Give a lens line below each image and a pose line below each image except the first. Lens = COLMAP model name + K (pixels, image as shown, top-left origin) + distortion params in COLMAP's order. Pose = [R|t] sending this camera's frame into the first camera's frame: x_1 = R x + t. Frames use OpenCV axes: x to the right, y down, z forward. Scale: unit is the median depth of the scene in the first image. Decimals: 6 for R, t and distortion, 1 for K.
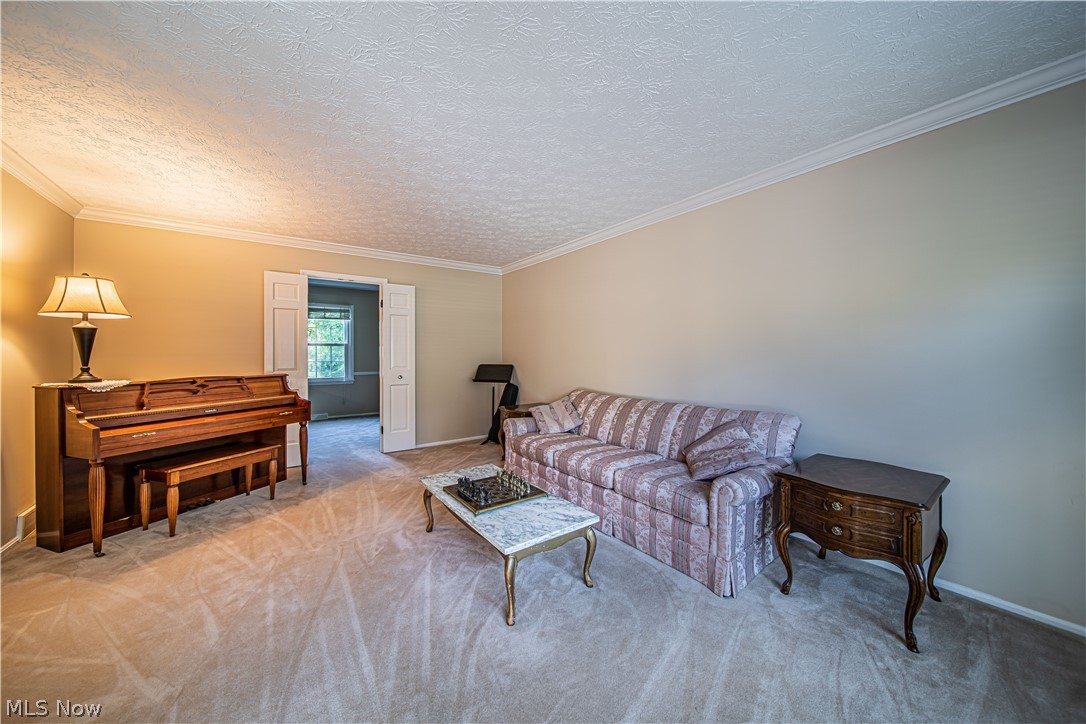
lens RADIAL K [[380.1, 0, 546.2], [0, 380.1, 358.2], [0, 0, 1]] dist [-0.001122, -0.000561]
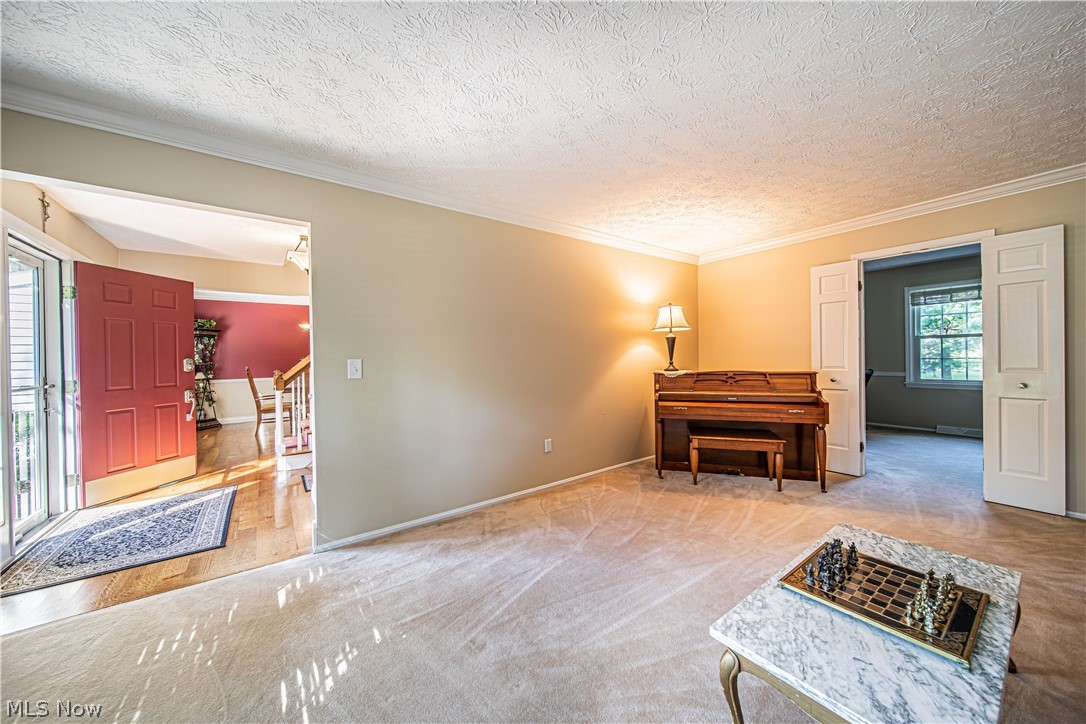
lens RADIAL K [[380.1, 0, 546.2], [0, 380.1, 358.2], [0, 0, 1]] dist [-0.001122, -0.000561]
pose [[0.000685, 0.008213, -0.999966, 0.339461], [0.007181, 0.999940, 0.008218, -0.006448], [0.999974, -0.007186, 0.000626, 0.390440]]
